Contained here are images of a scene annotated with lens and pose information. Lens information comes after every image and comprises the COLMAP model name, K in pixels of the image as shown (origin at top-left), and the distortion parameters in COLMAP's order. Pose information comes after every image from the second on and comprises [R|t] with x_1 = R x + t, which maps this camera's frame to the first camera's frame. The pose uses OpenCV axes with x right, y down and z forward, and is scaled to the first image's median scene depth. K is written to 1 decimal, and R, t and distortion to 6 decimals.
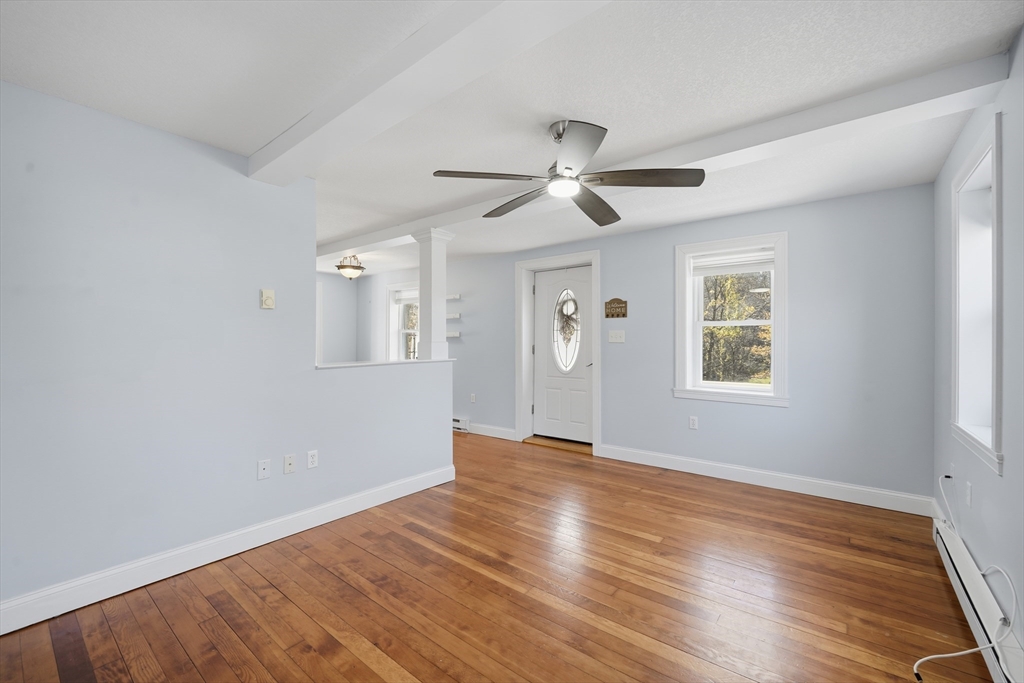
lens RADIAL K [[416.8, 0, 508.8], [0, 416.8, 340.7], [0, 0, 1]] dist [-0.007116, -0.000493]
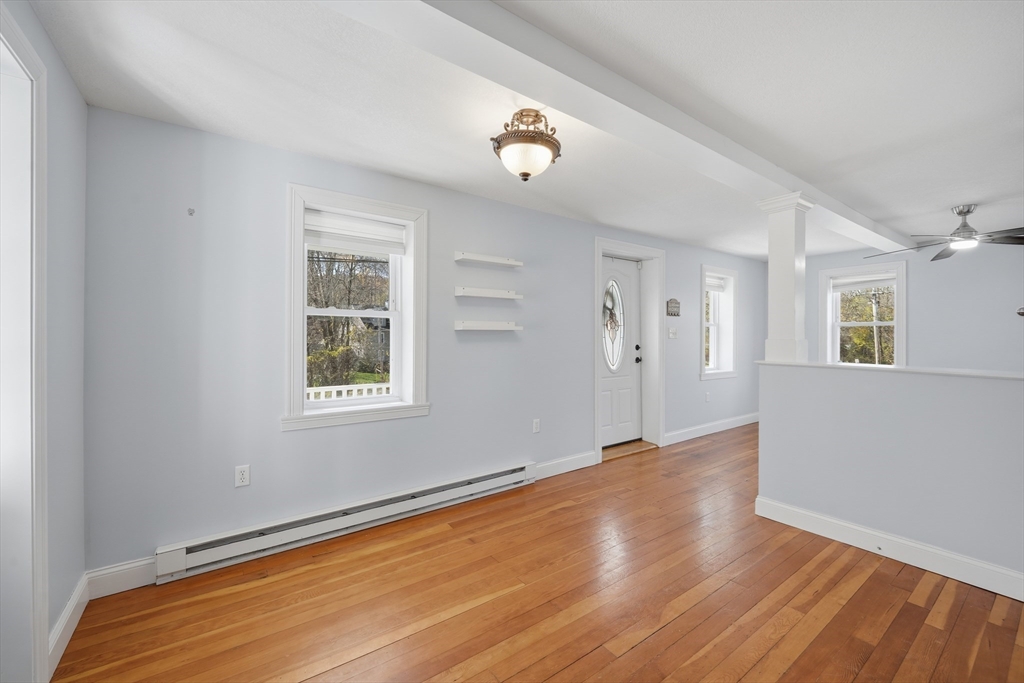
lens RADIAL K [[416.8, 0, 513.4], [0, 416.8, 336.8], [0, 0, 1]] dist [-0.007116, -0.000493]
pose [[0.266532, 0.001974, 0.963824, -1.019044], [-0.000973, 0.999998, -0.001779, 0.002495], [-0.963826, -0.000464, 0.266533, 1.231572]]
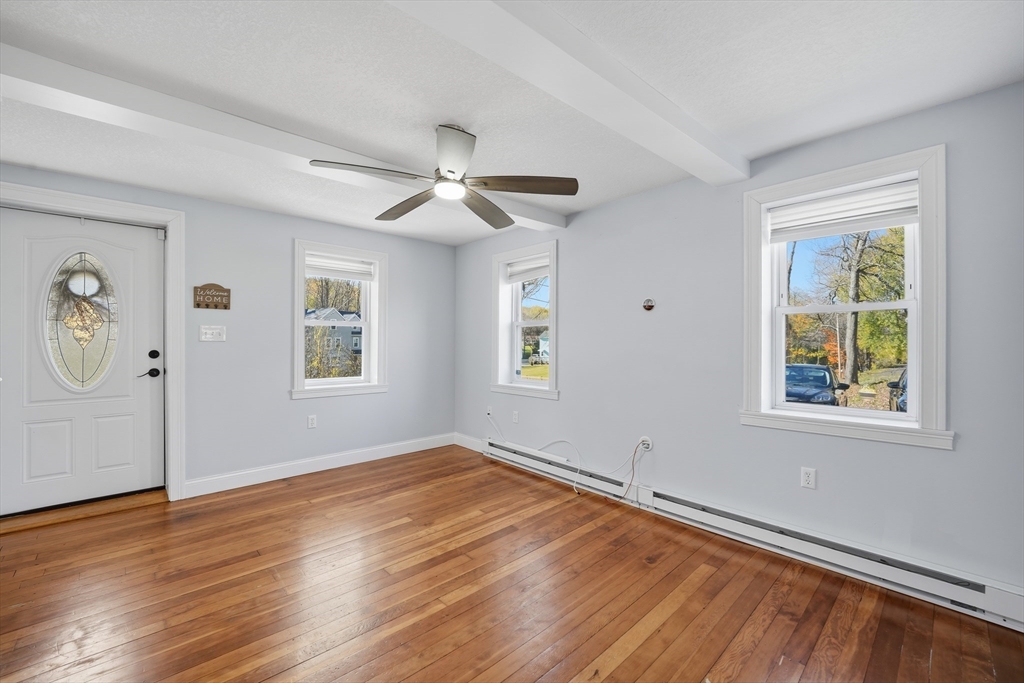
lens RADIAL K [[416.8, 0, 505.7], [0, 416.8, 345.2], [0, 0, 1]] dist [-0.007116, -0.000493]
pose [[0.156094, -0.008391, 0.987707, -0.458585], [-0.001807, 0.999960, 0.008780, 0.004375], [-0.987741, -0.003156, 0.156072, 0.383033]]
